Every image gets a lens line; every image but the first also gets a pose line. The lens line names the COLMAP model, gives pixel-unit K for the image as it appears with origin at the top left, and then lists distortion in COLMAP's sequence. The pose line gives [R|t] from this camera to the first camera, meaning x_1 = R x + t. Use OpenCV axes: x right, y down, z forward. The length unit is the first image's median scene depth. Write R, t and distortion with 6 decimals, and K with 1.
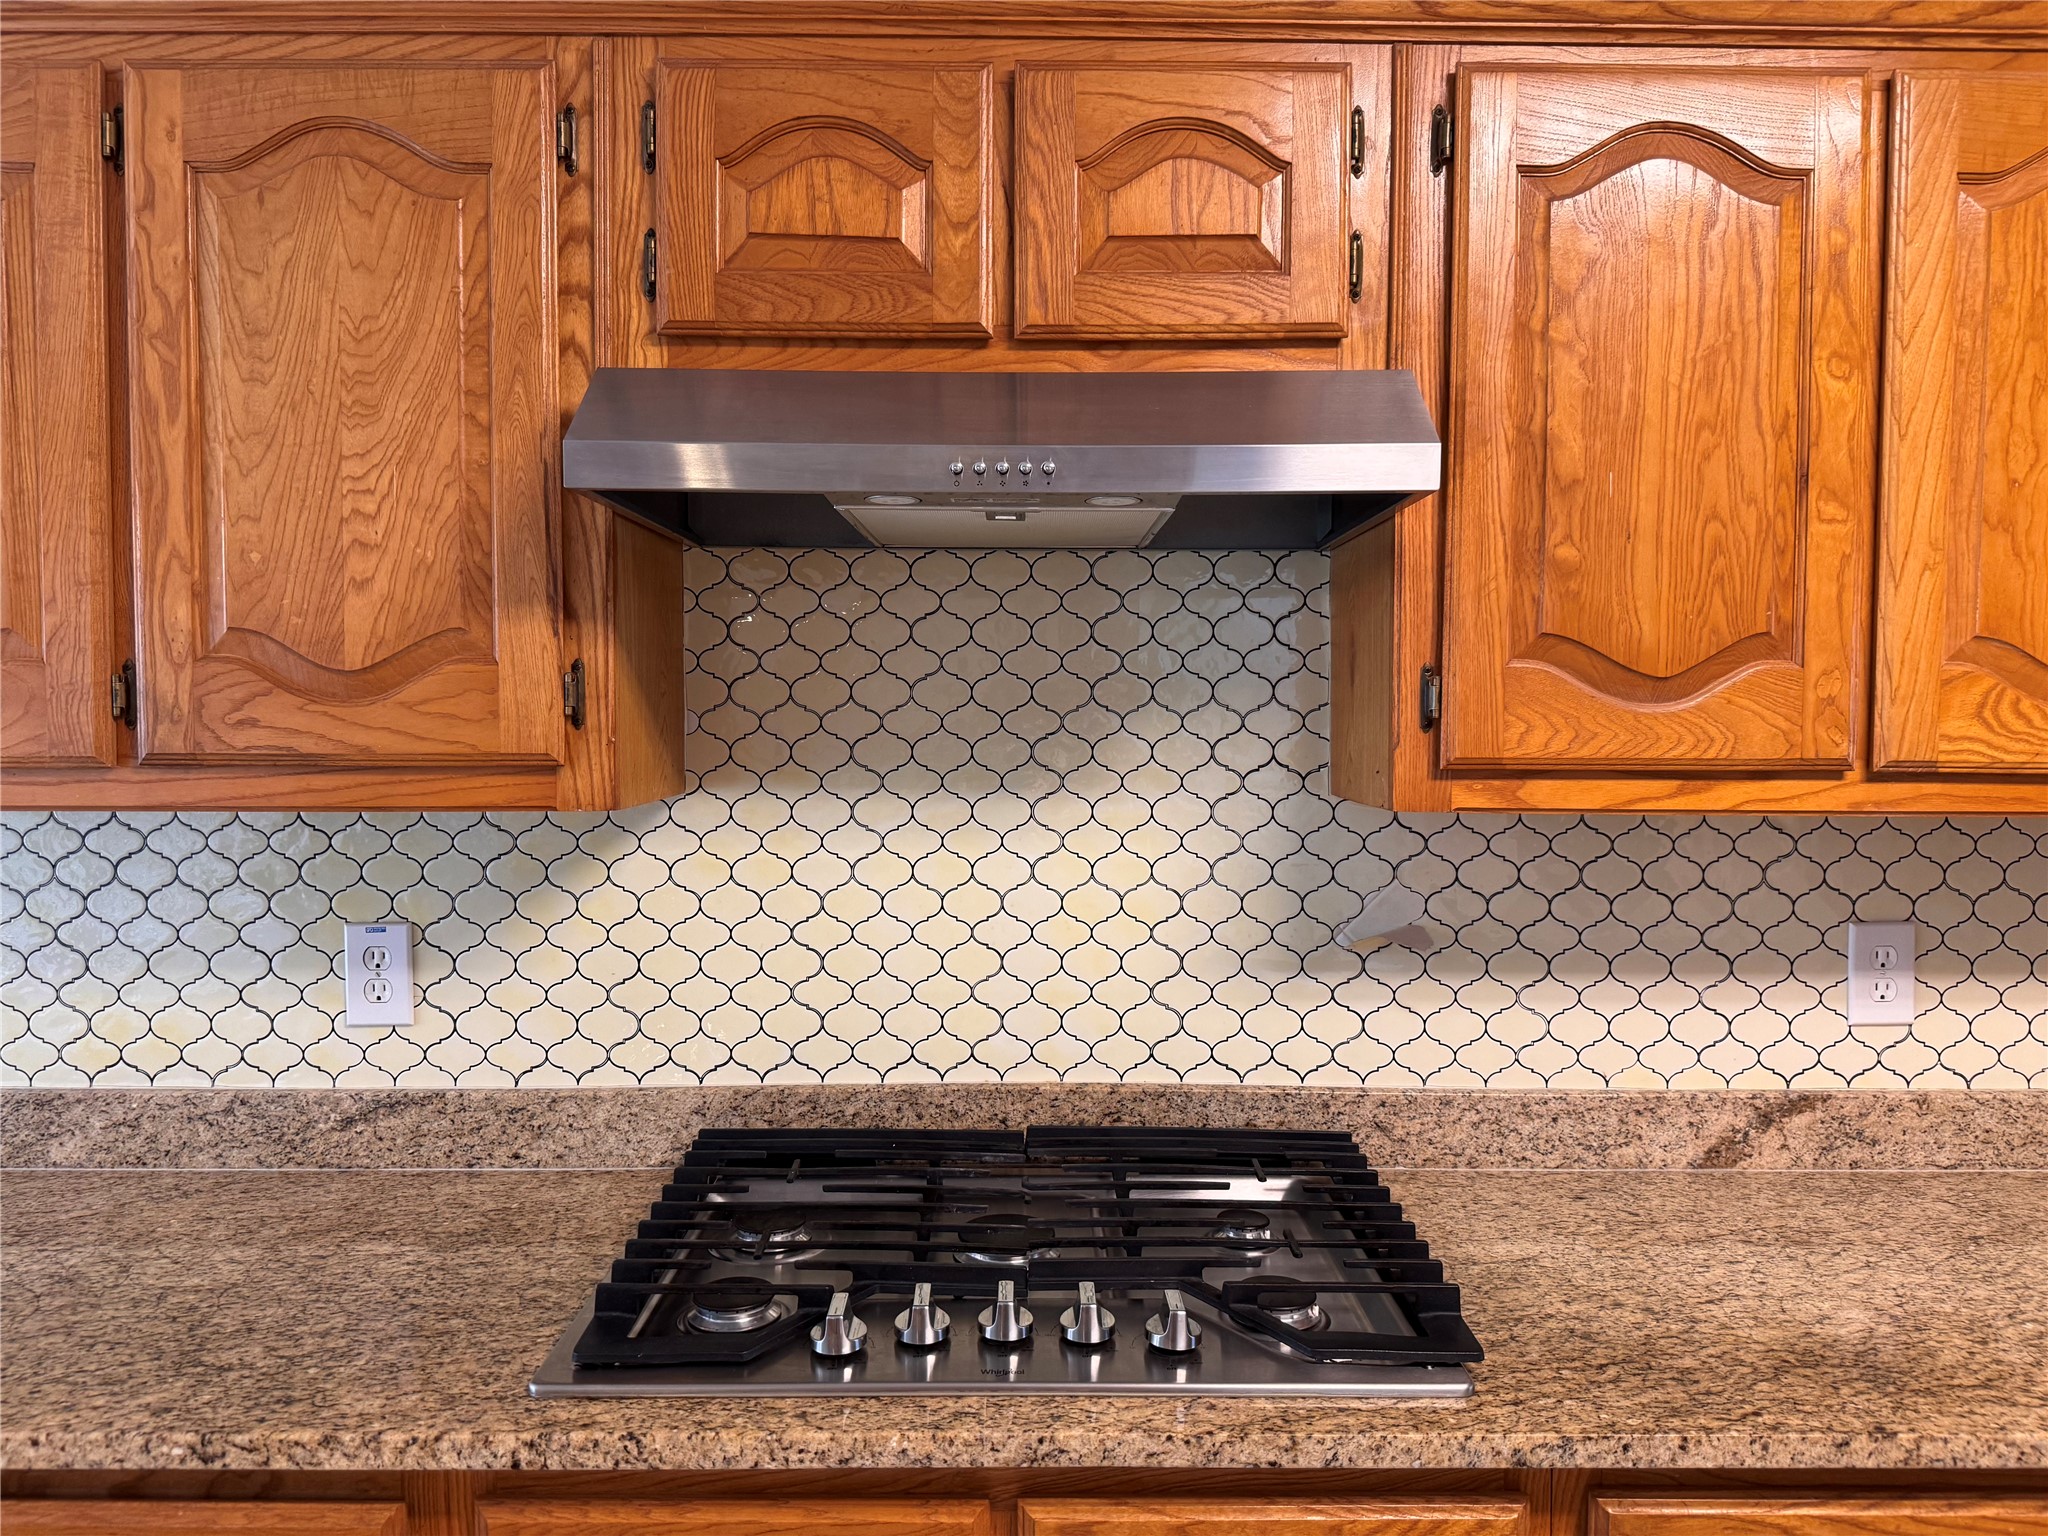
lens RADIAL K [[1432.0, 0, 1032.7], [0, 1432.0, 755.5], [0, 0, 1]] dist [-0.030093, -0.004610]
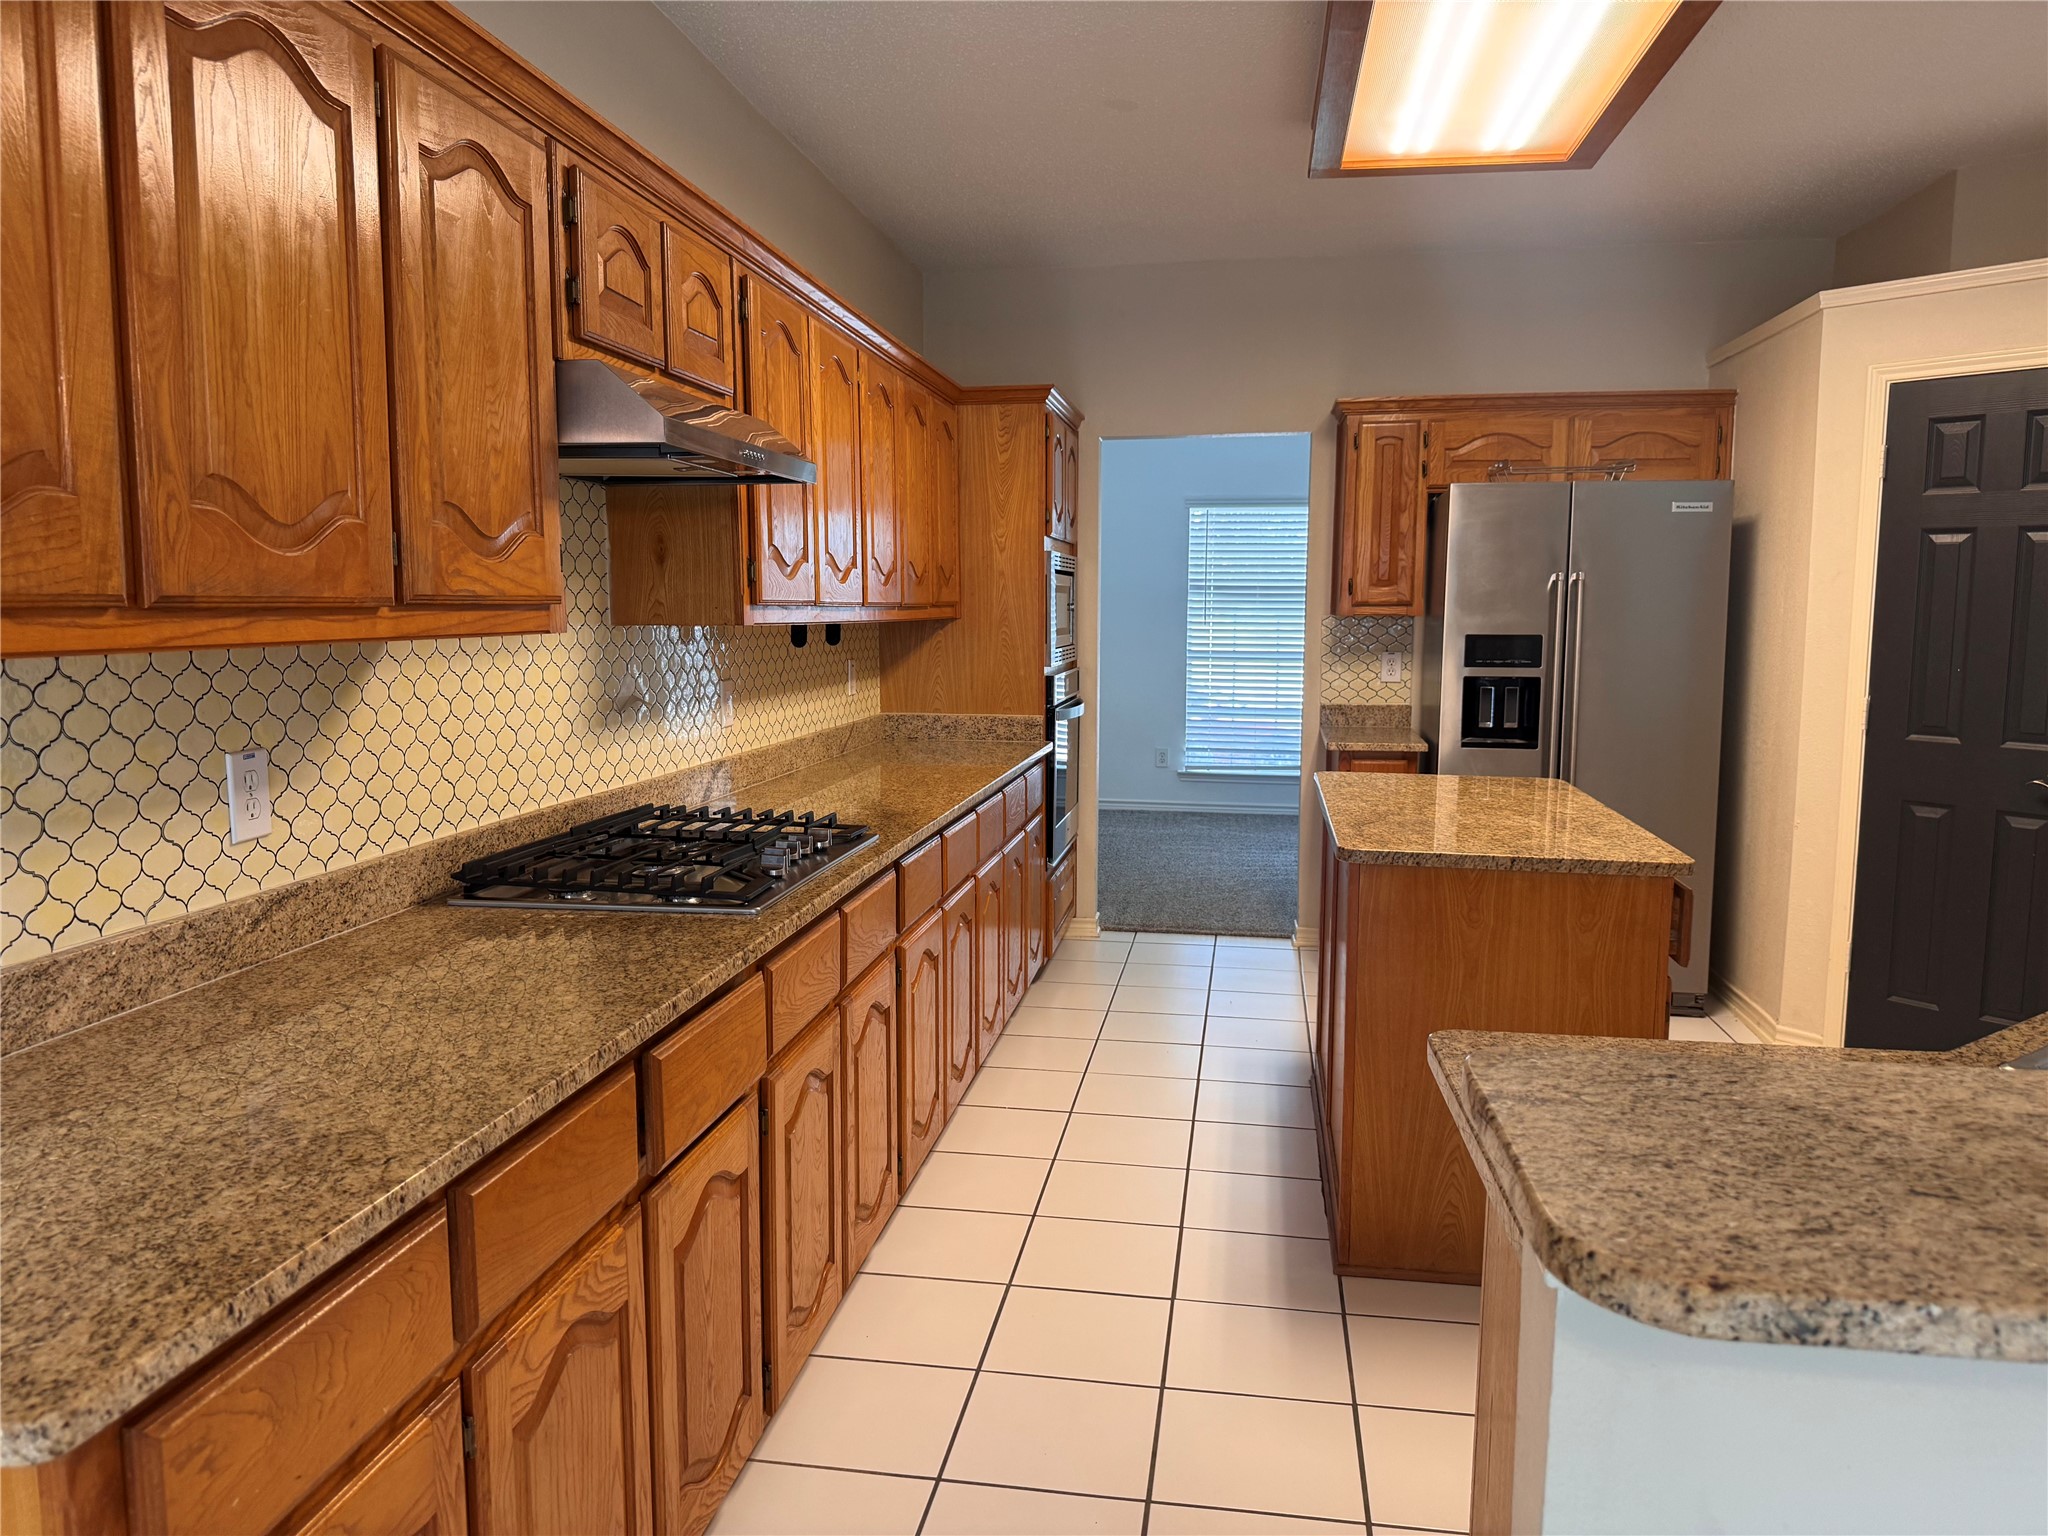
lens RADIAL K [[1432.0, 0, 1029.9], [0, 1432.0, 758.6], [0, 0, 1]] dist [-0.030093, -0.004610]
pose [[0.192785, -0.108092, 0.975269, -1.471751], [0.033069, 0.994065, 0.103638, 0.025751], [-0.980684, 0.012271, 0.195215, 0.153348]]
